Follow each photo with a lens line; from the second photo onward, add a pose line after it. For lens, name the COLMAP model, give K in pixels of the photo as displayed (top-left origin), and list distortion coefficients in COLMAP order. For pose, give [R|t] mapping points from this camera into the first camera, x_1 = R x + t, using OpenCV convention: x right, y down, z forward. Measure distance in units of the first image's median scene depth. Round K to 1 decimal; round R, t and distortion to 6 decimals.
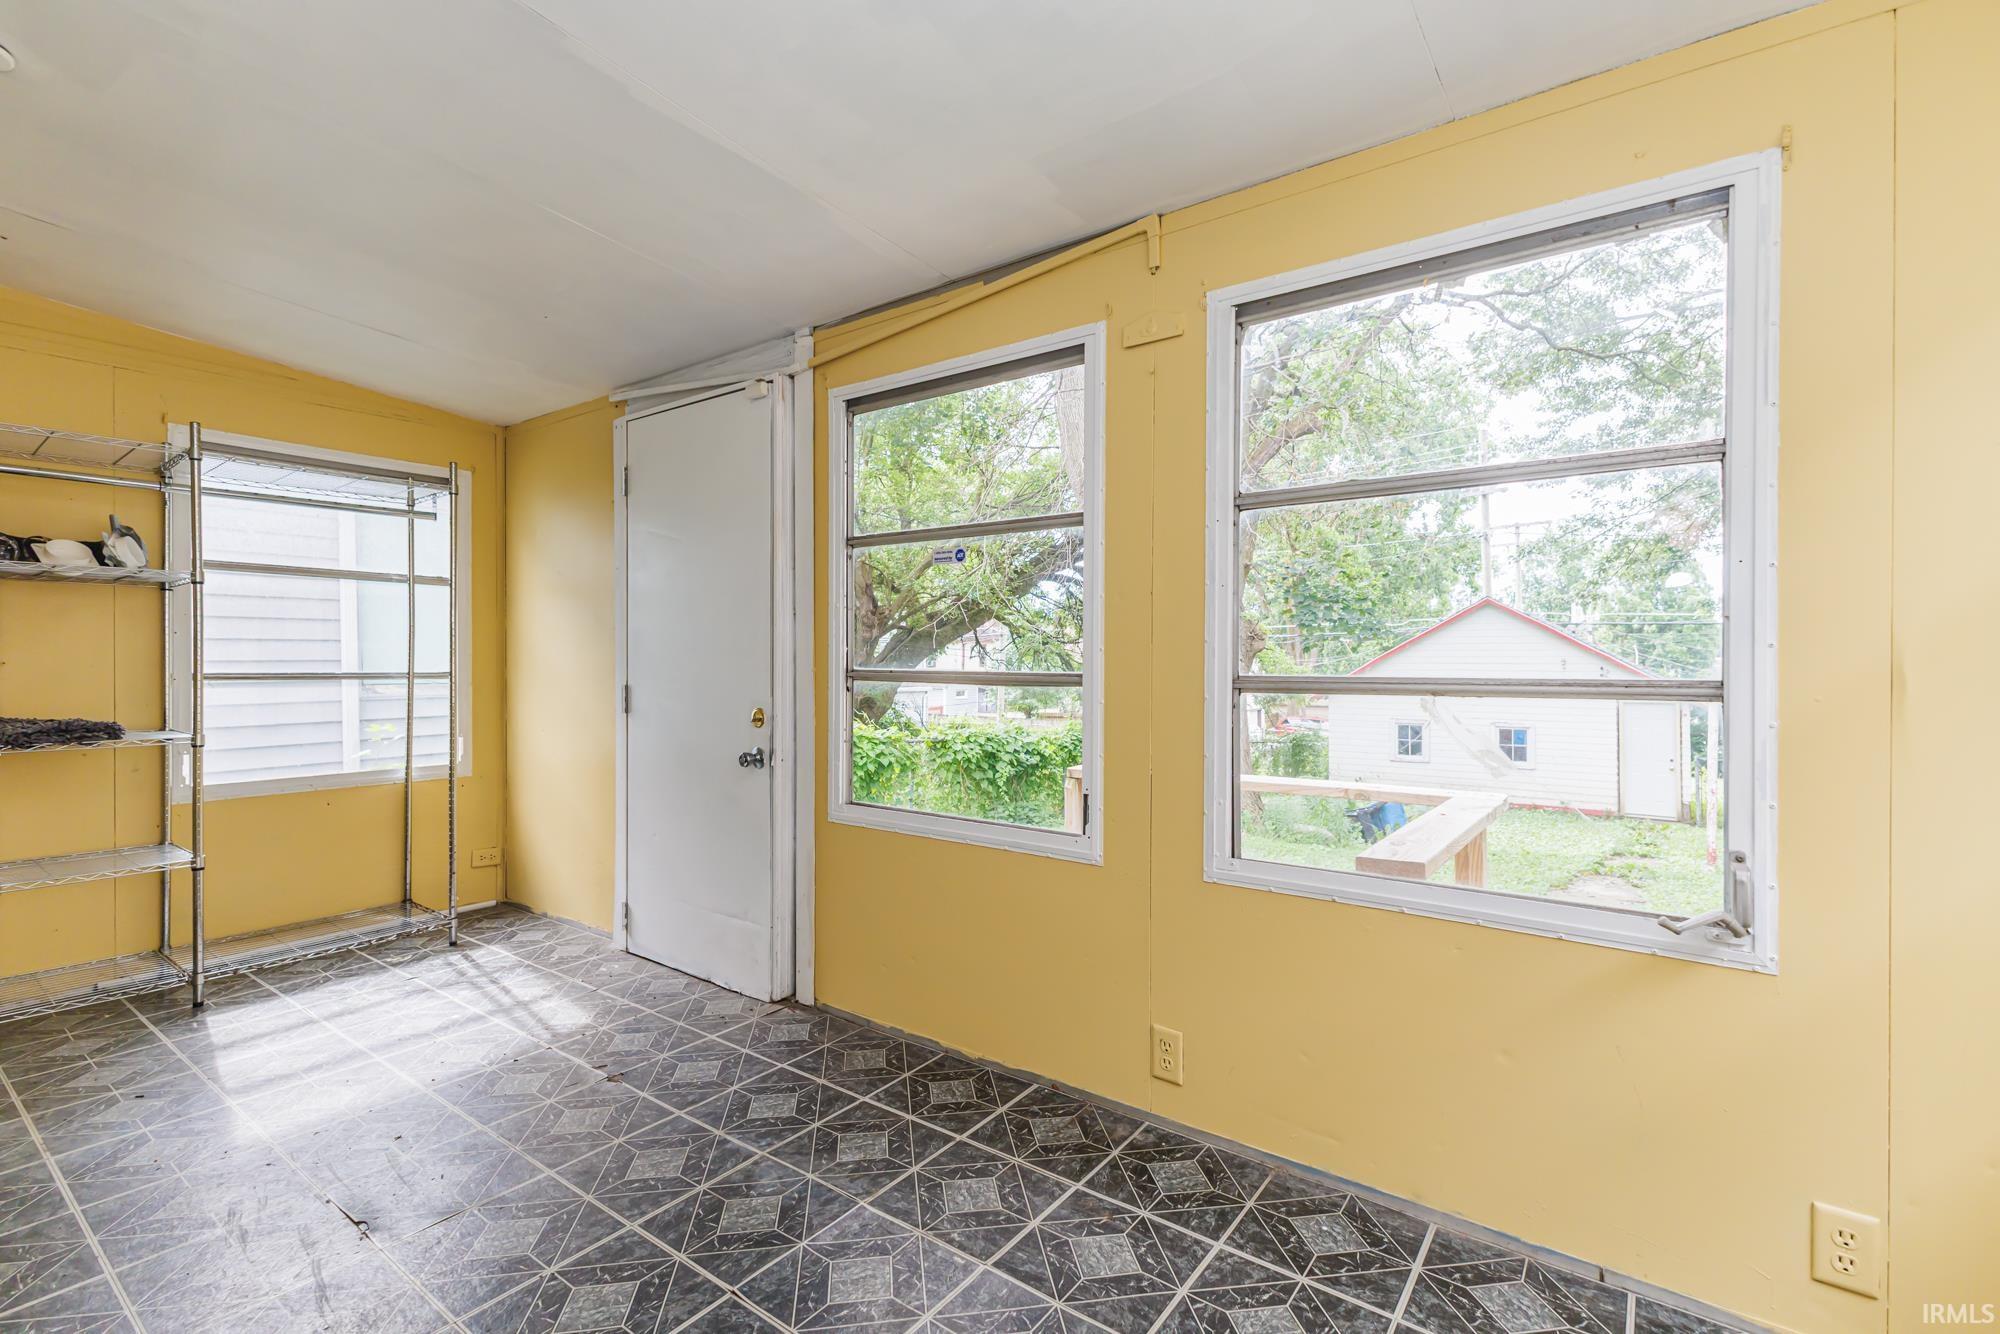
lens RADIAL K [[895.1, 0, 1020.8], [0, 895.1, 667.1], [0, 0, 1]] dist [-0.001726, -0.000536]
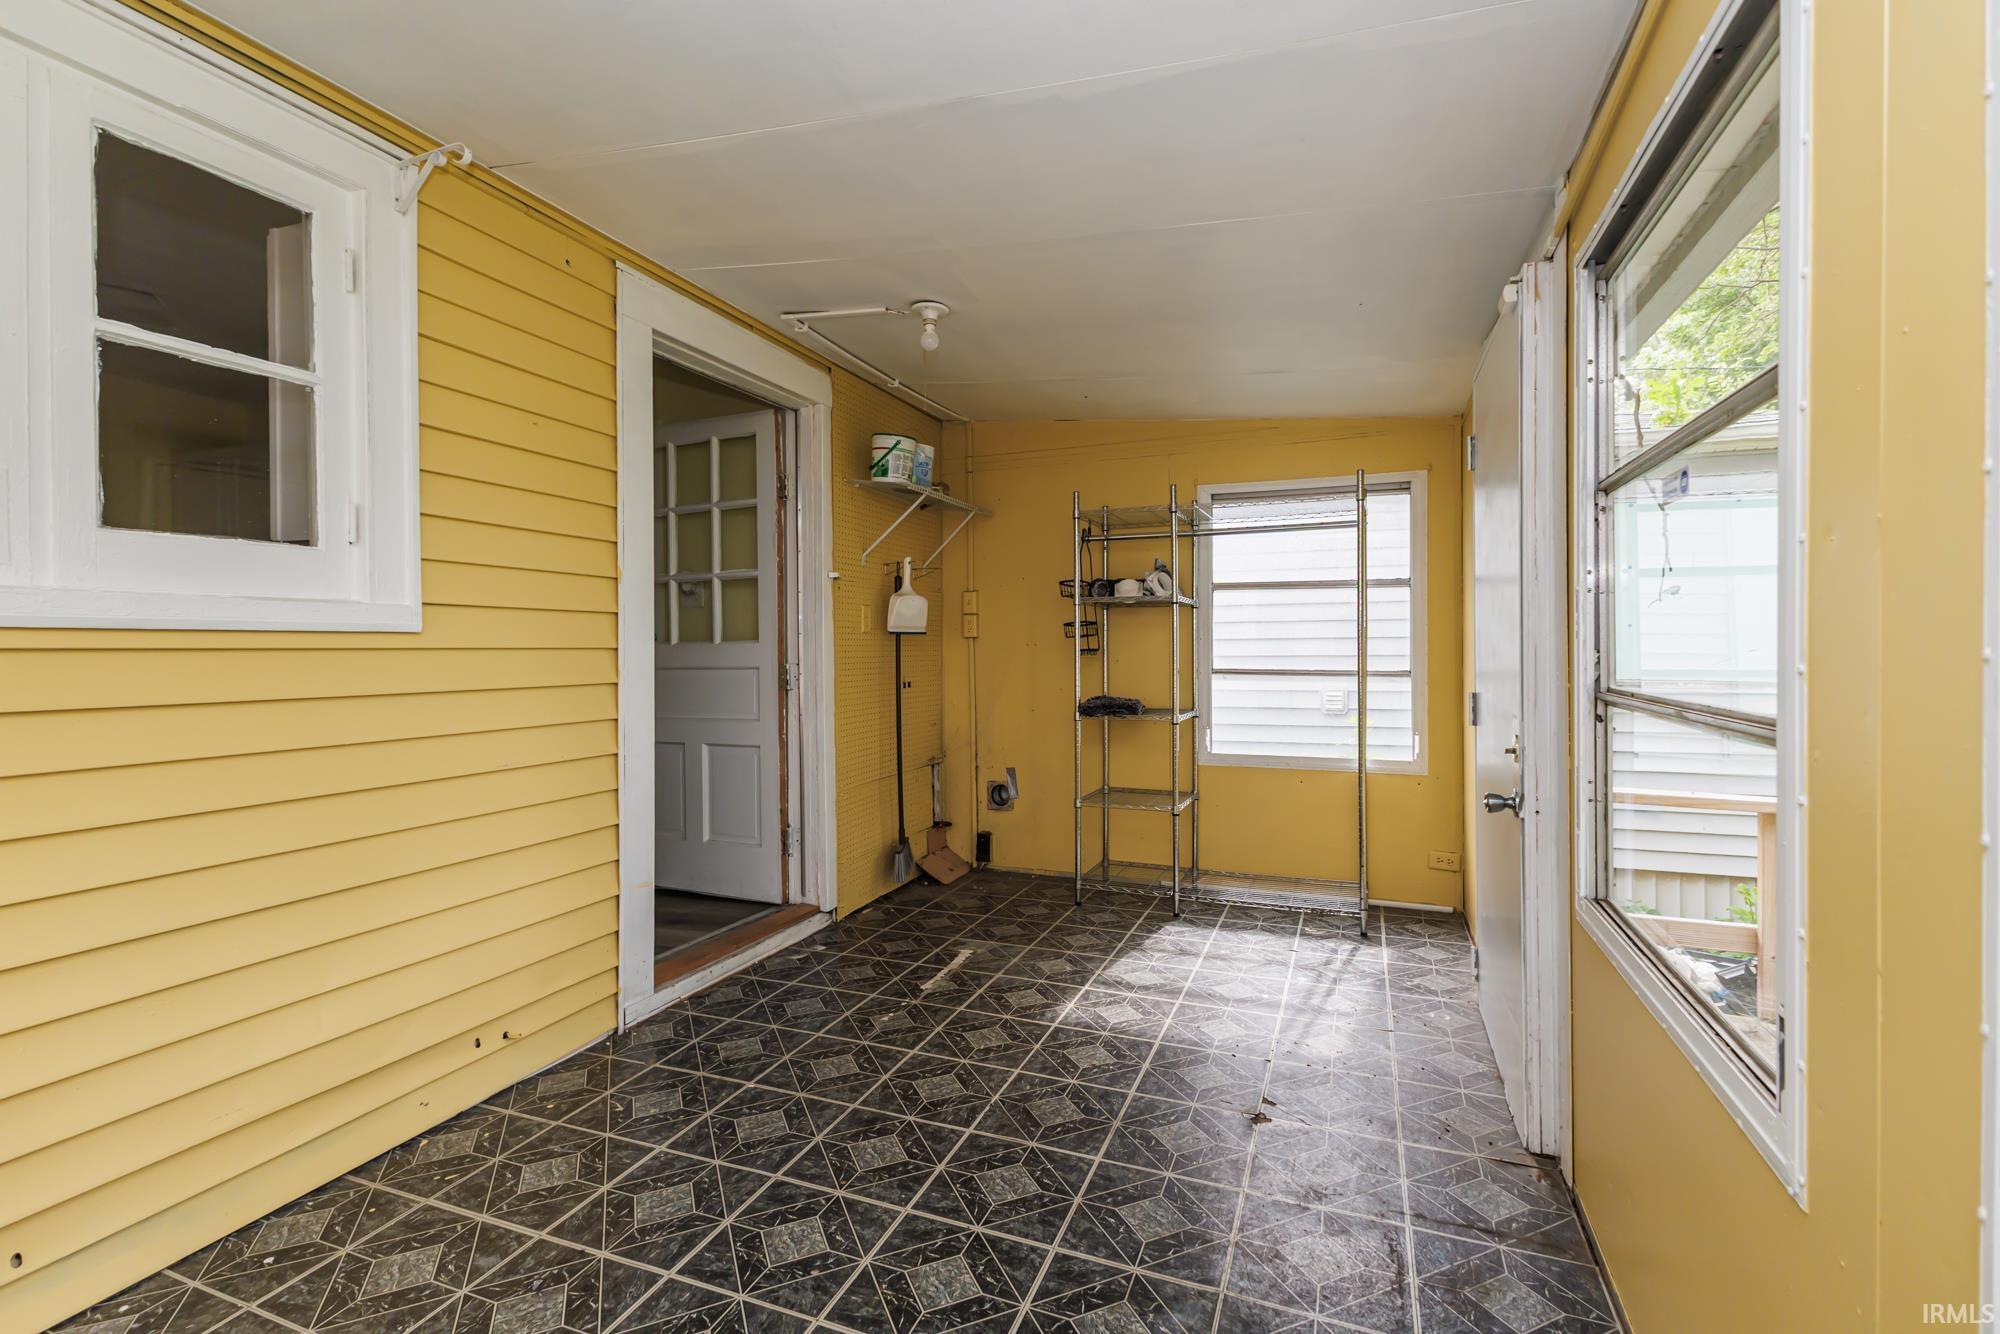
lens RADIAL K [[867.6, 0, 1003.5], [0, 867.6, 659.5], [0, 0, 1]] dist [0.012425, -0.000678]
pose [[0.253706, 0.010654, -0.967223, 0.264048], [-0.005490, 0.999939, 0.009574, -0.018410], [0.967266, 0.002881, 0.253750, 0.390291]]
